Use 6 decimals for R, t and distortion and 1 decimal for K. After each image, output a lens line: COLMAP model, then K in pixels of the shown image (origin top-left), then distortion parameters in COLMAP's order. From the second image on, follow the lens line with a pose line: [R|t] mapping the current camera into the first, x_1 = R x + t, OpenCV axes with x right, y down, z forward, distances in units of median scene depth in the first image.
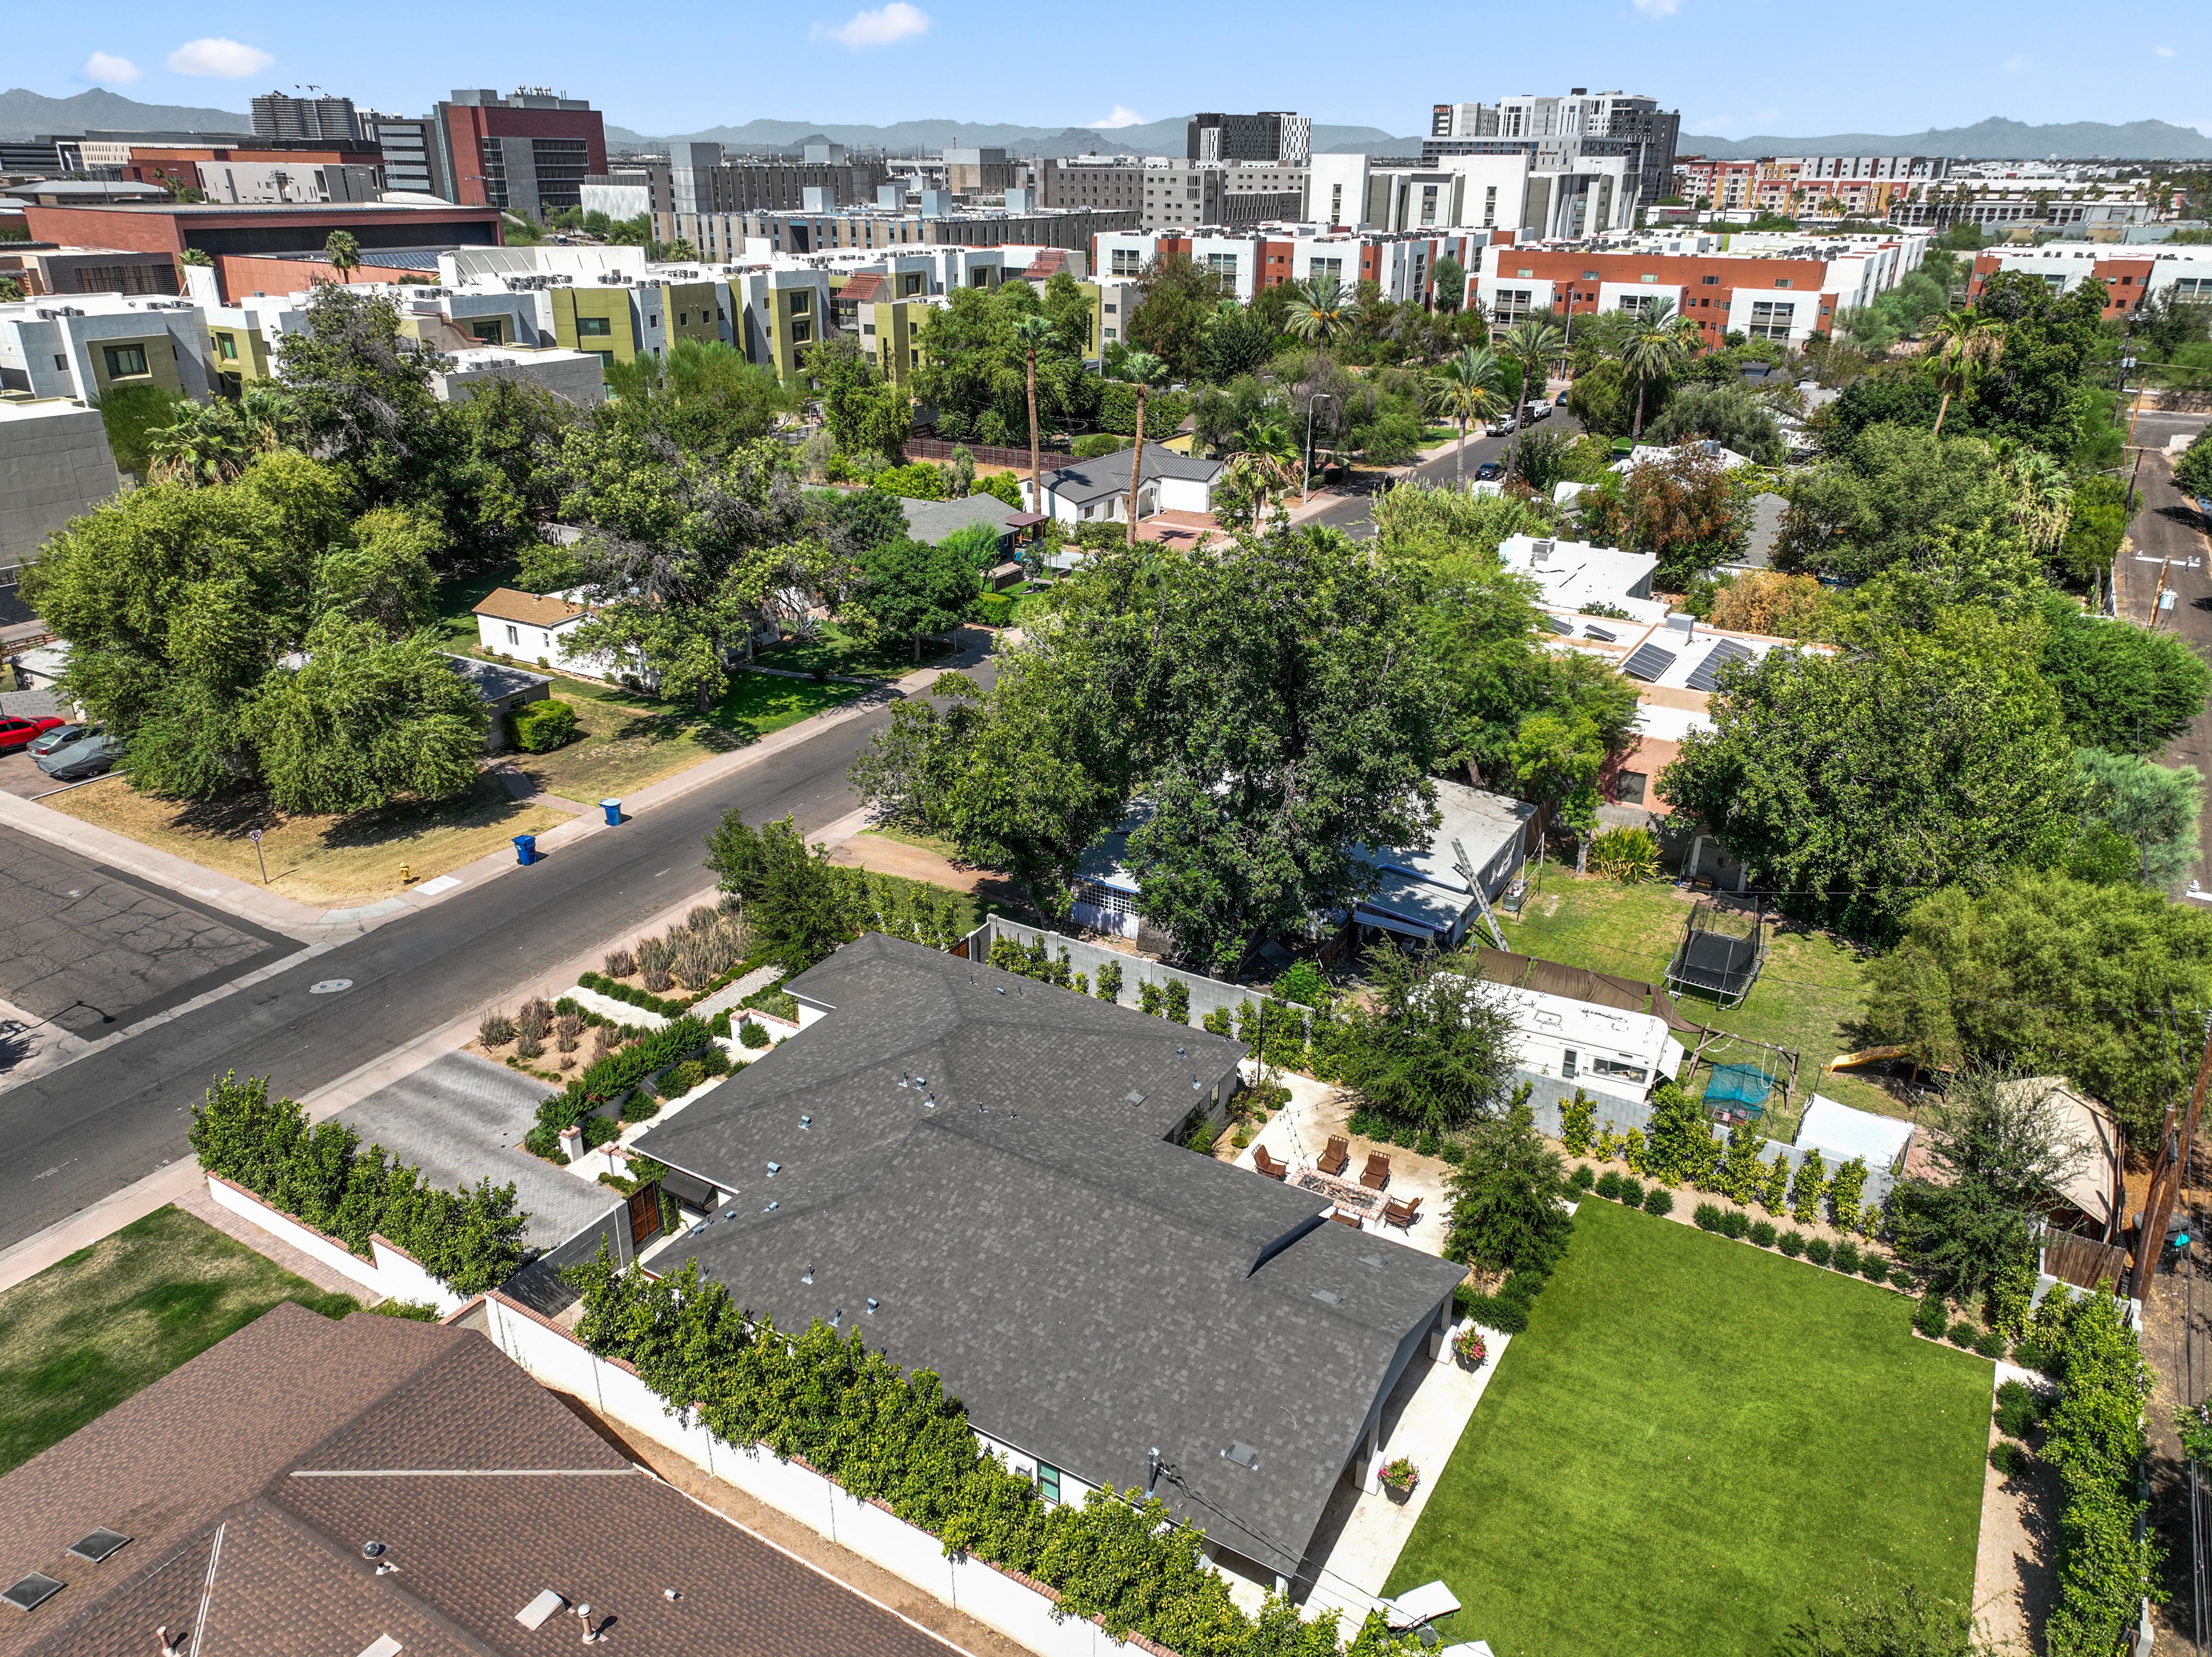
lens RADIAL K [[1539.0, 0, 1106.0], [0, 1539.0, 828.5], [0, 0, 1]] dist [0.001342, 0.002685]
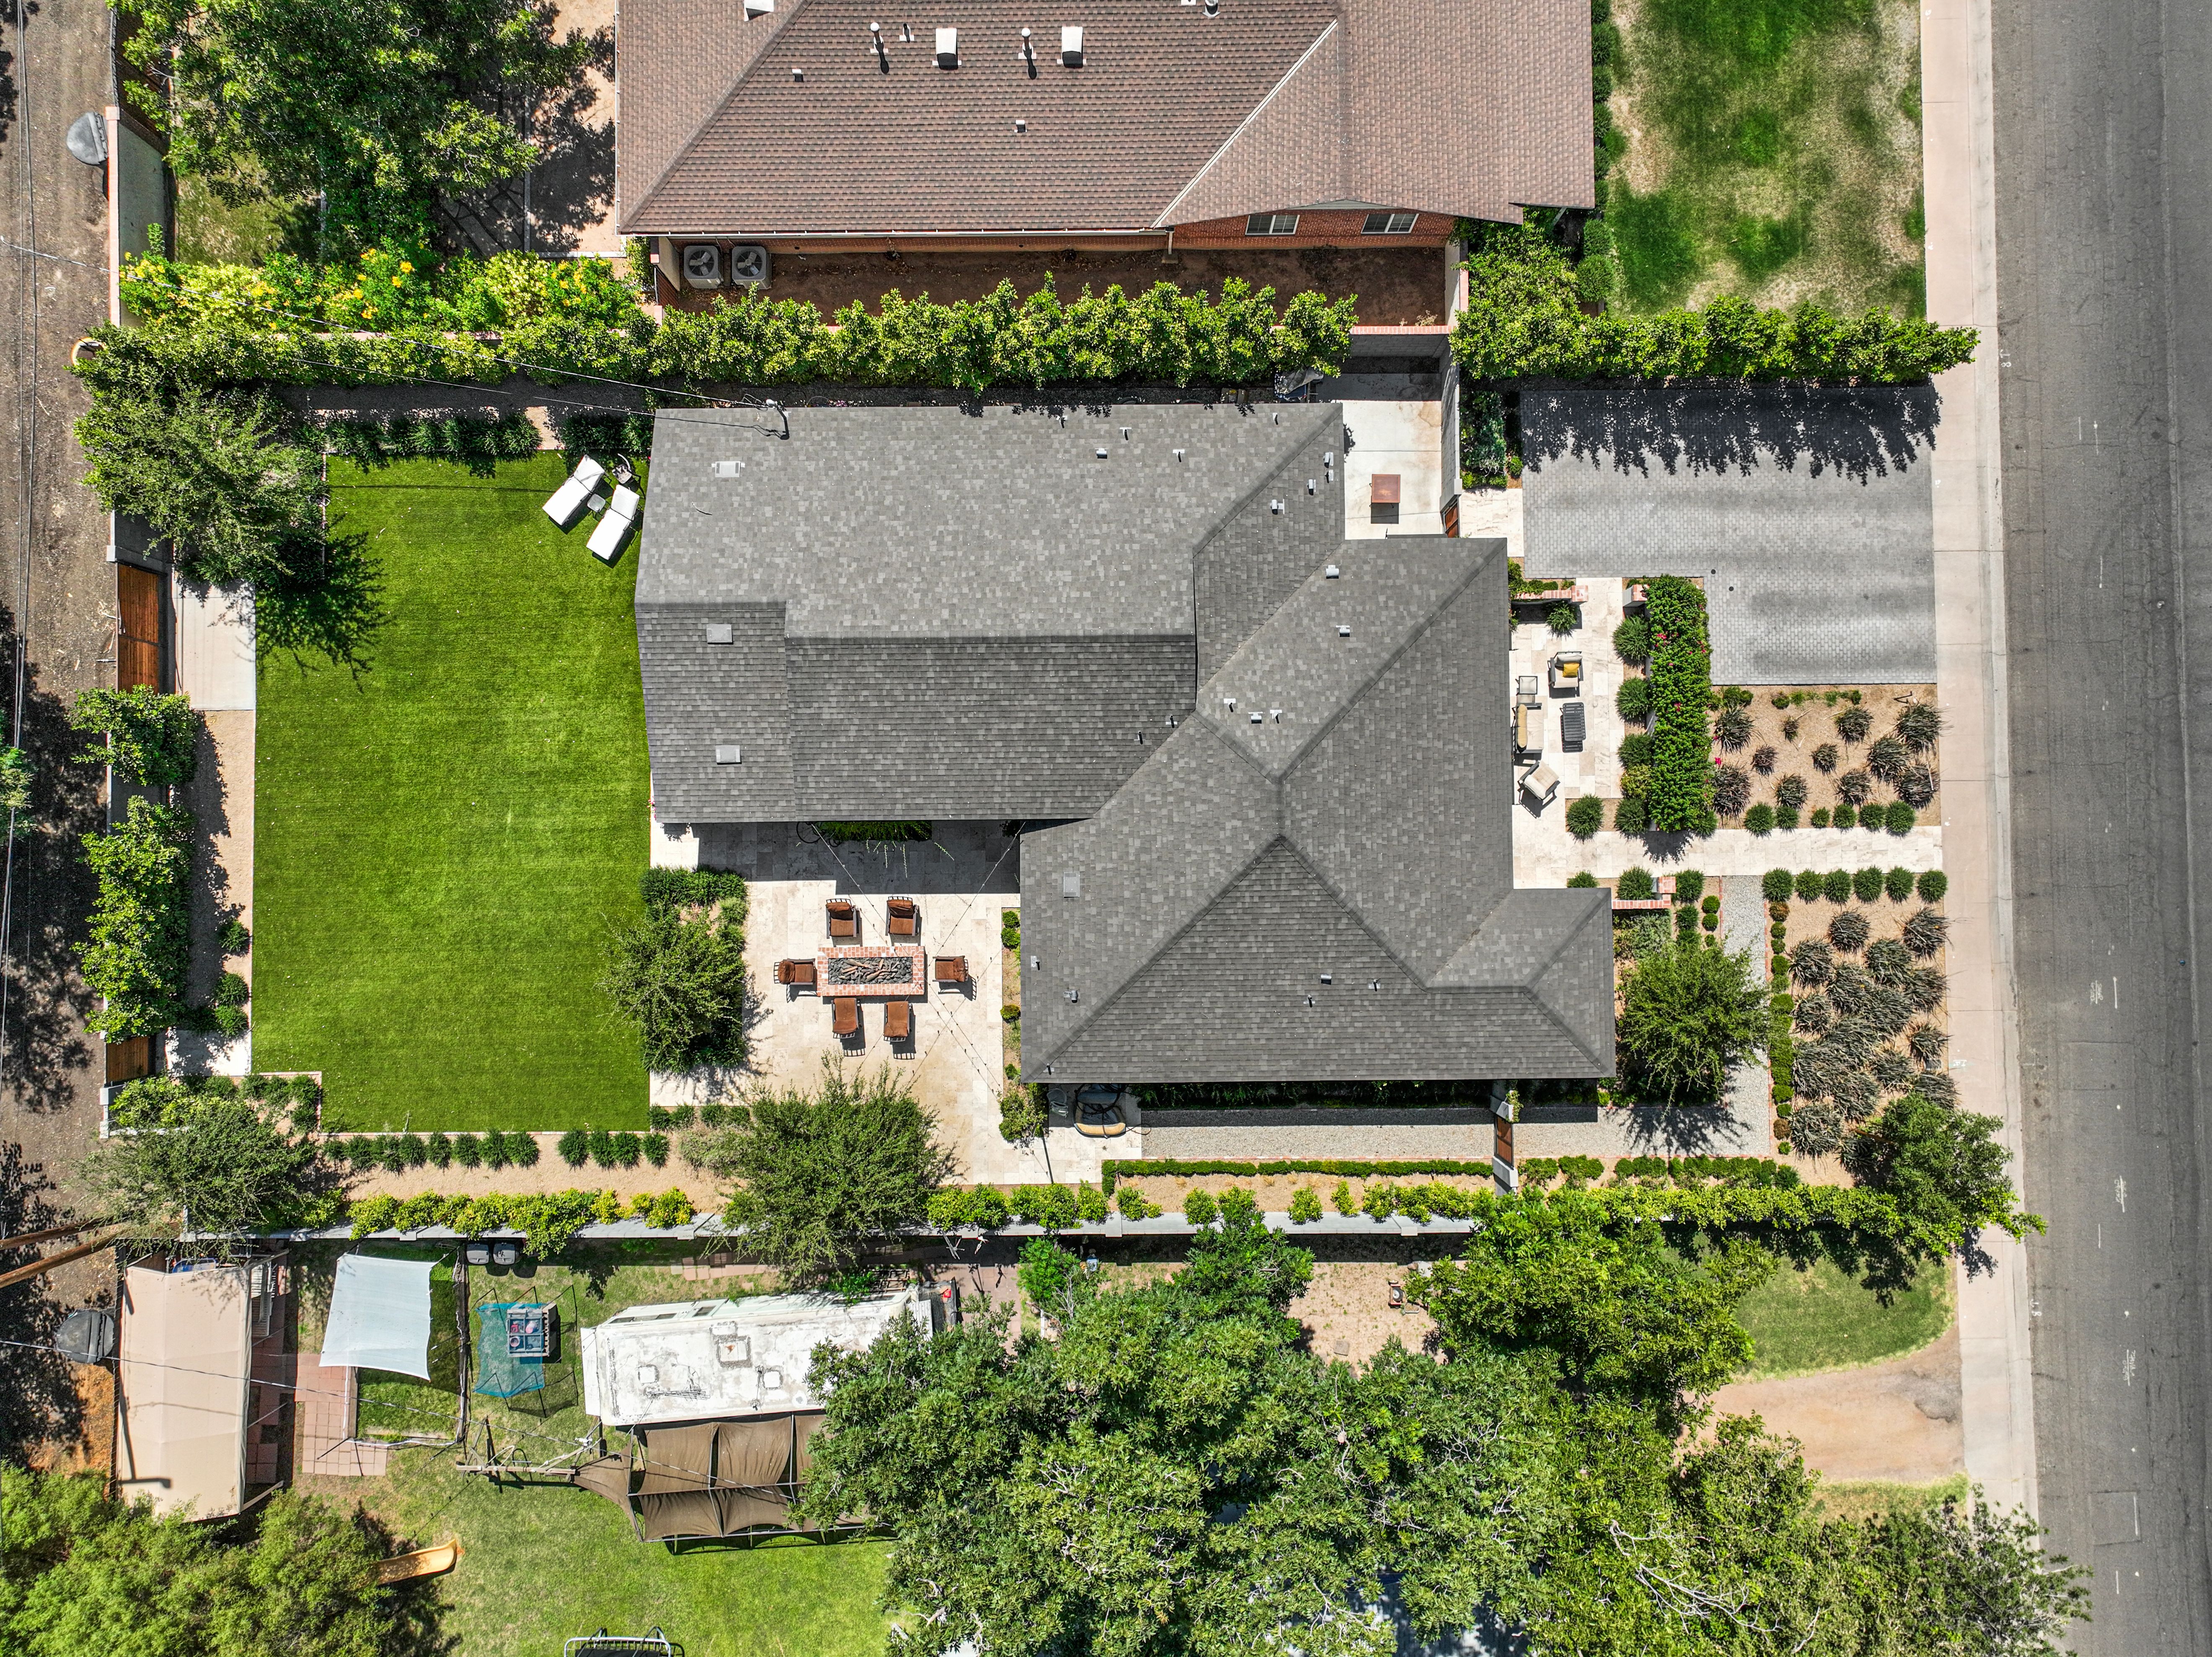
lens RADIAL K [[1539.0, 0, 1106.0], [0, 1539.0, 828.5], [0, 0, 1]] dist [0.001342, 0.002685]
pose [[-0.854615, 0.518869, -0.020203, 0.003539], [-0.209985, -0.309753, 0.927340, -0.626045], [0.474910, 0.796761, 0.373674, 0.654778]]
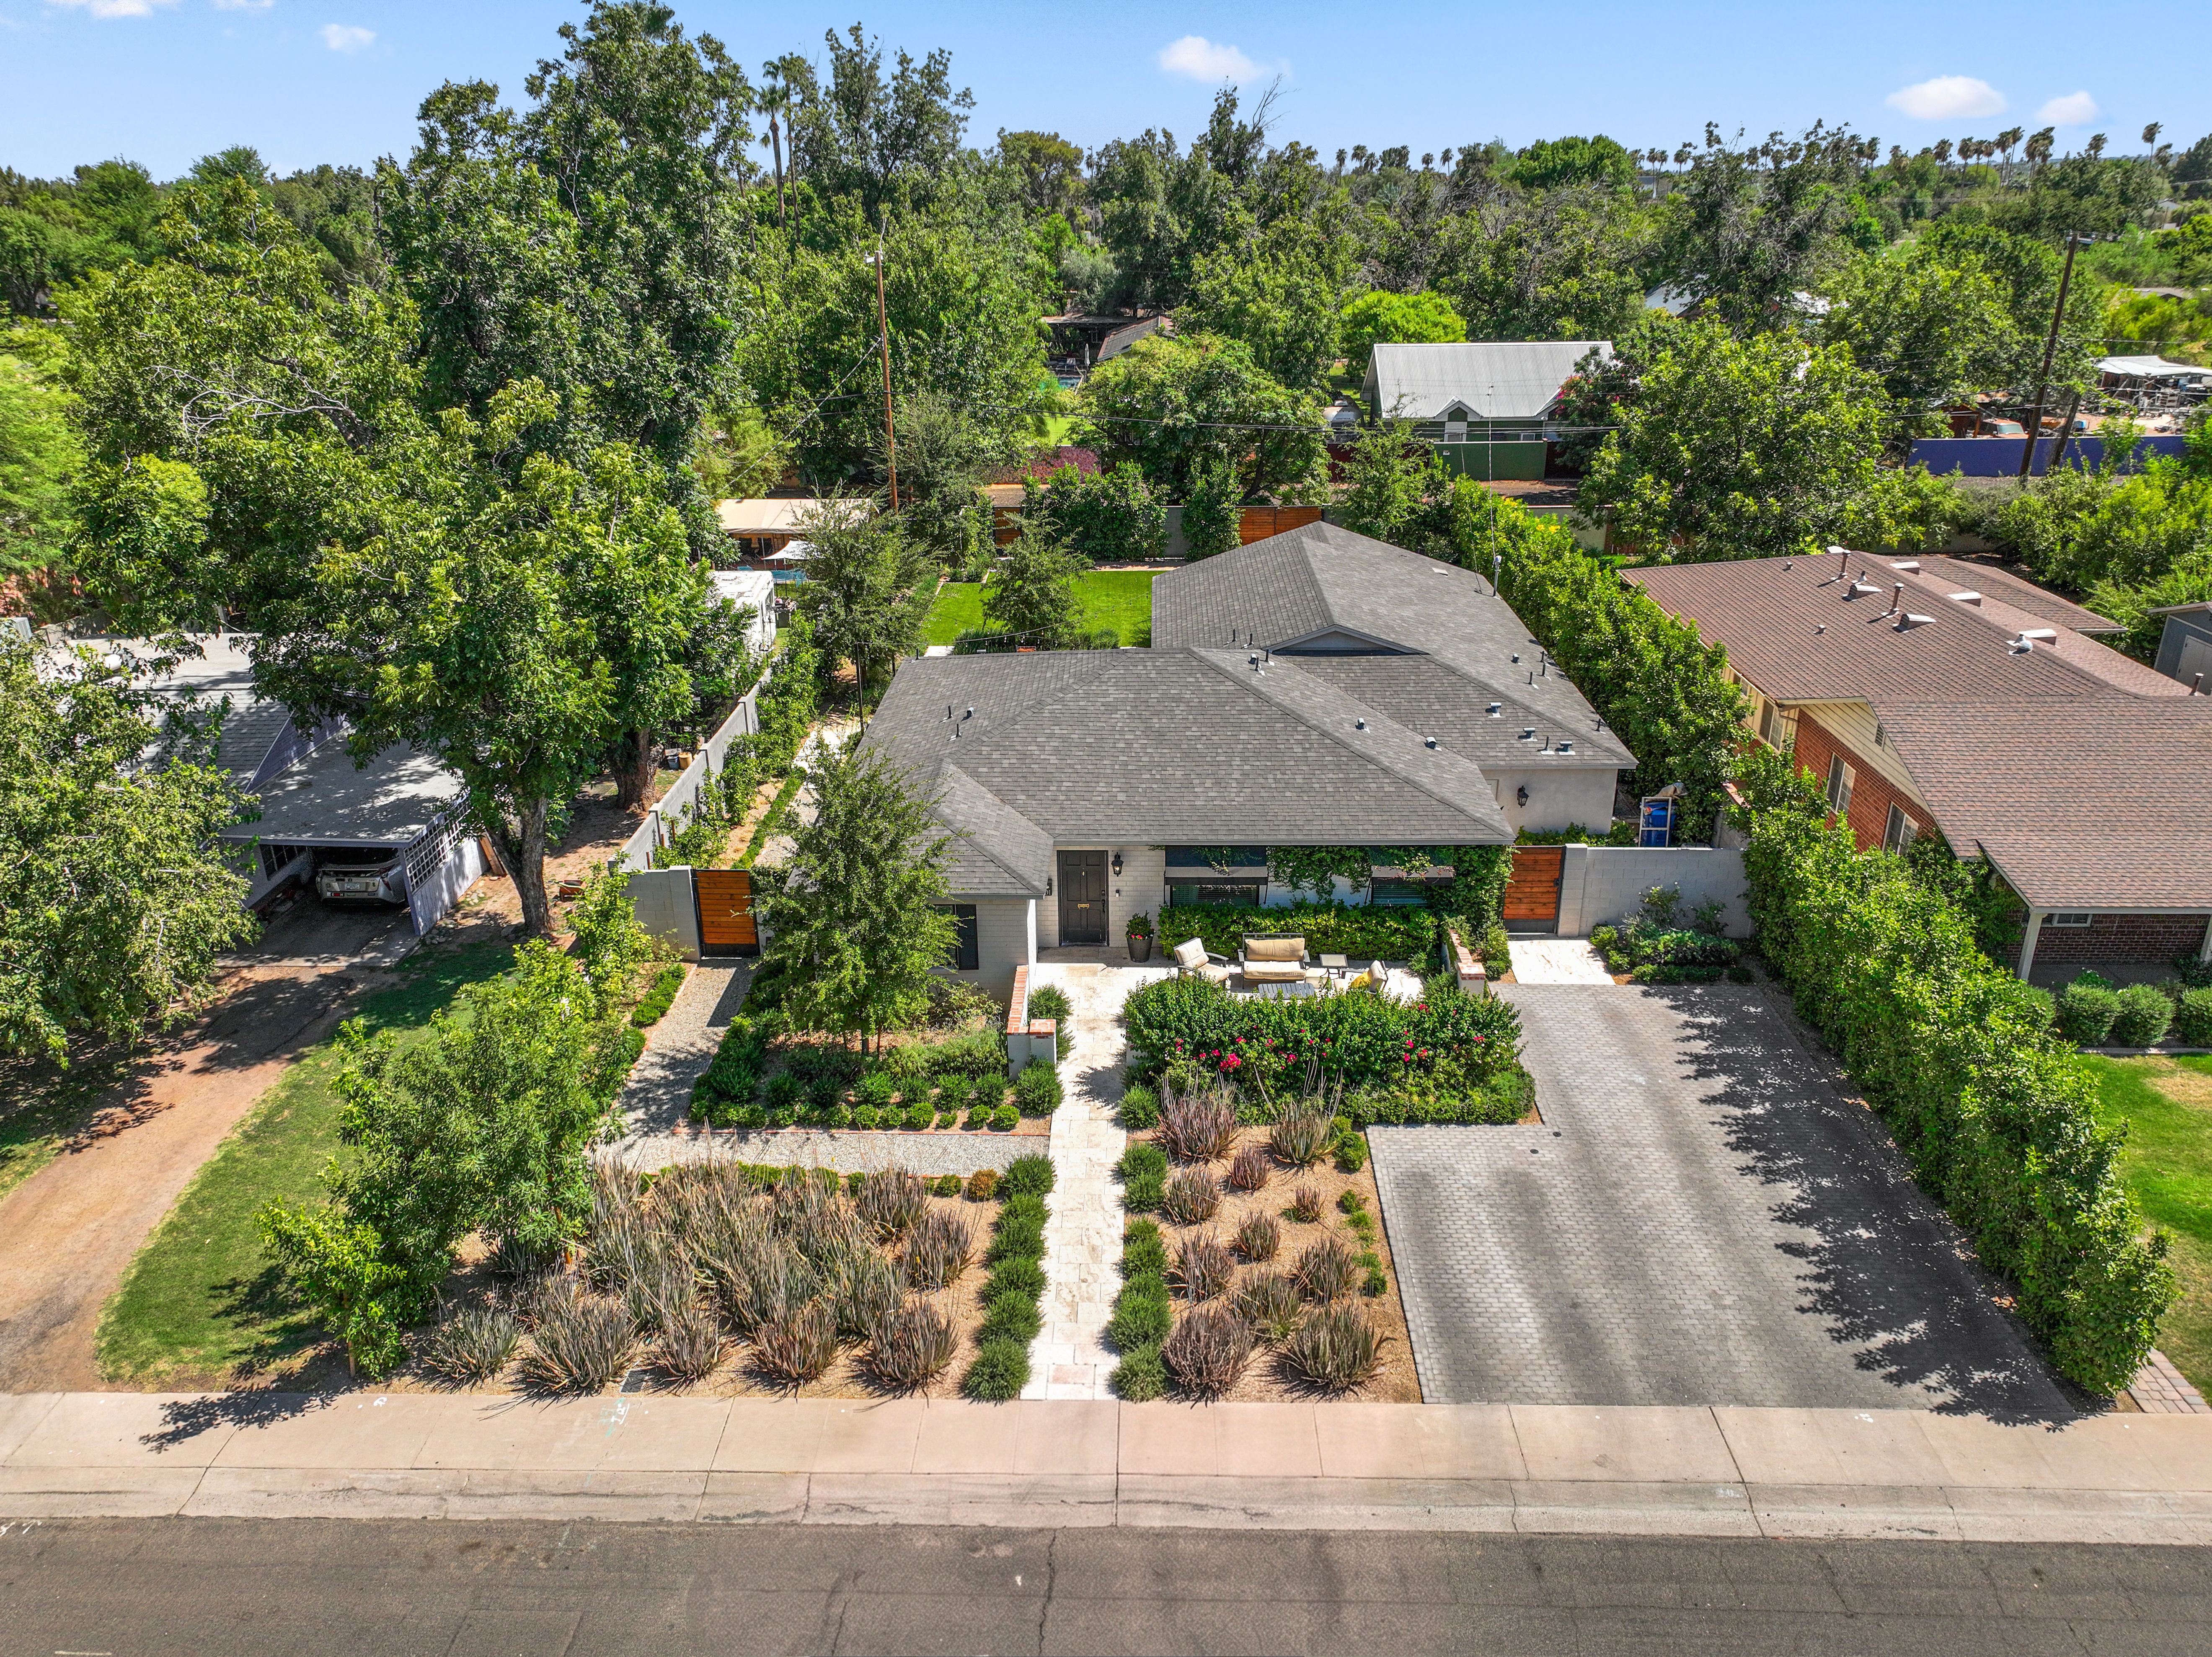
lens RADIAL K [[1539.0, 0, 1106.0], [0, 1539.0, 828.5], [0, 0, 1]] dist [0.001342, 0.002685]
pose [[-0.481616, -0.342053, 0.806874, -0.751629], [0.346438, 0.771390, 0.533796, -0.228345], [-0.805001, 0.536616, -0.253014, 1.273043]]
